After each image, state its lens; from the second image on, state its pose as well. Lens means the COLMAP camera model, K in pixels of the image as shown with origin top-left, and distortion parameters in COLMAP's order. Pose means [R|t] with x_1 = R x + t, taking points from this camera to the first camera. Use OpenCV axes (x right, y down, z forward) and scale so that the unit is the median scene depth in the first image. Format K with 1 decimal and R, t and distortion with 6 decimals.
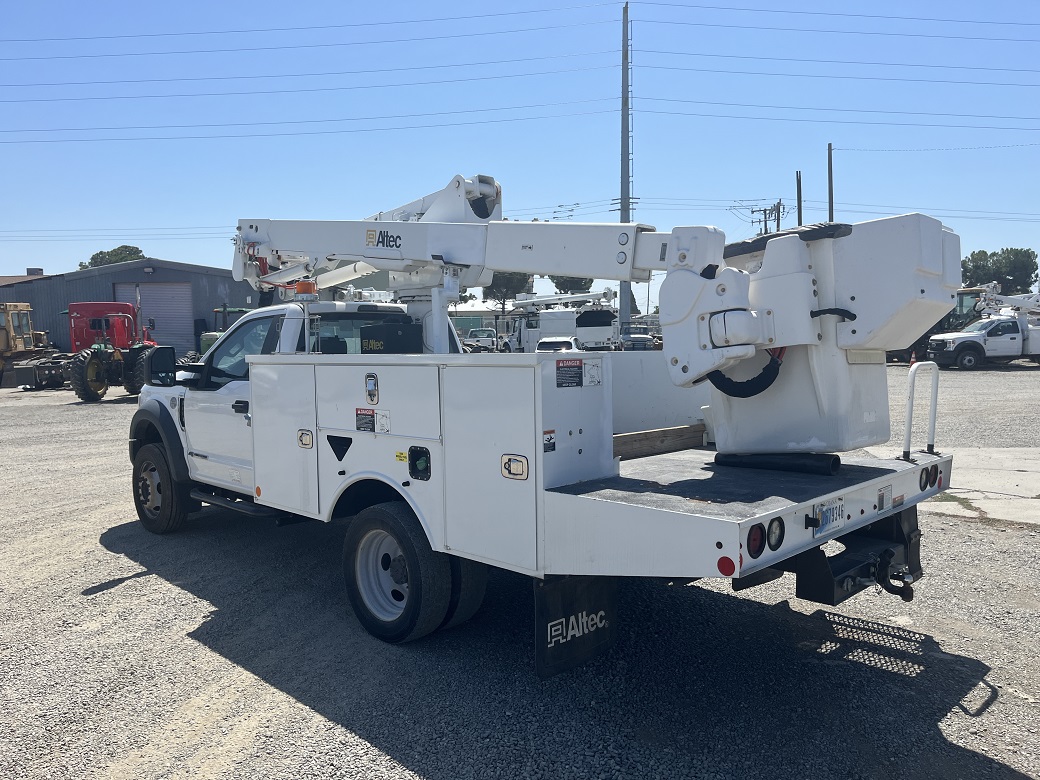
lens RADIAL K [[783.5, 0, 518.1], [0, 783.5, 389.7], [0, 0, 1]] dist [0.027972, -0.063487]
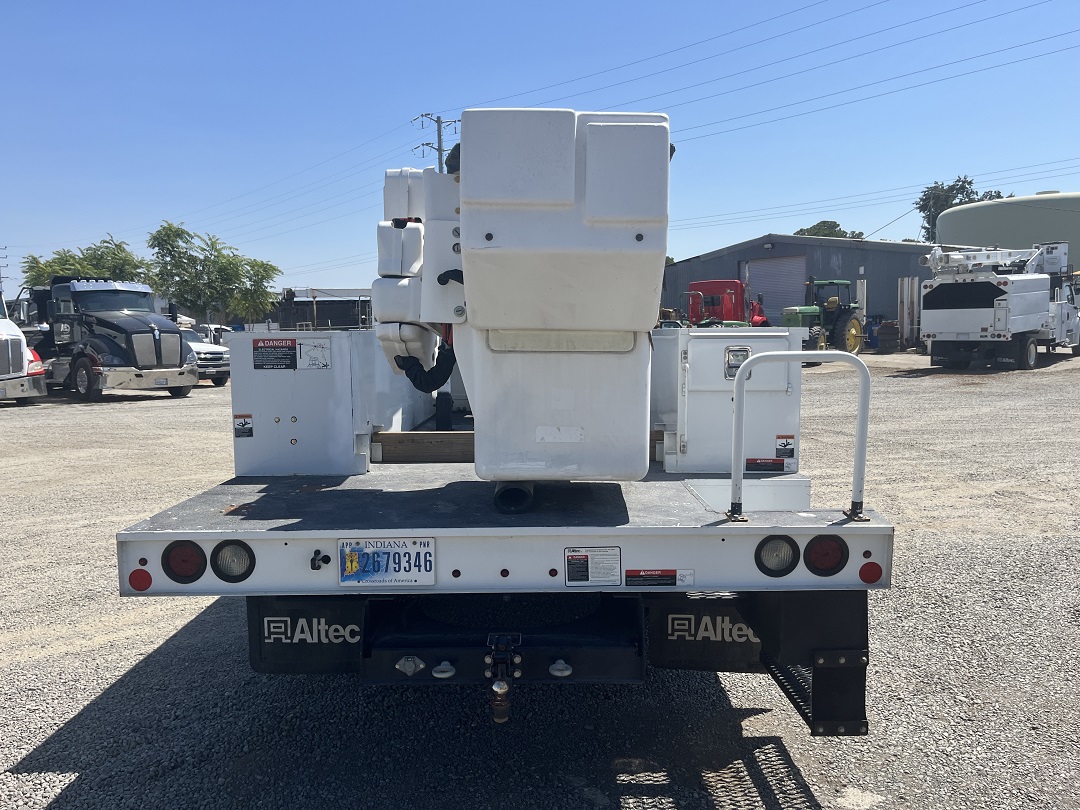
lens RADIAL K [[813.7, 0, 537.4], [0, 813.7, 405.6], [0, 0, 1]] dist [0.027972, -0.063487]
pose [[0.702827, 0.071161, -0.707792, 0.922364], [-0.036261, 0.997274, 0.064259, -0.032371], [0.710436, -0.019498, 0.703492, 0.527292]]
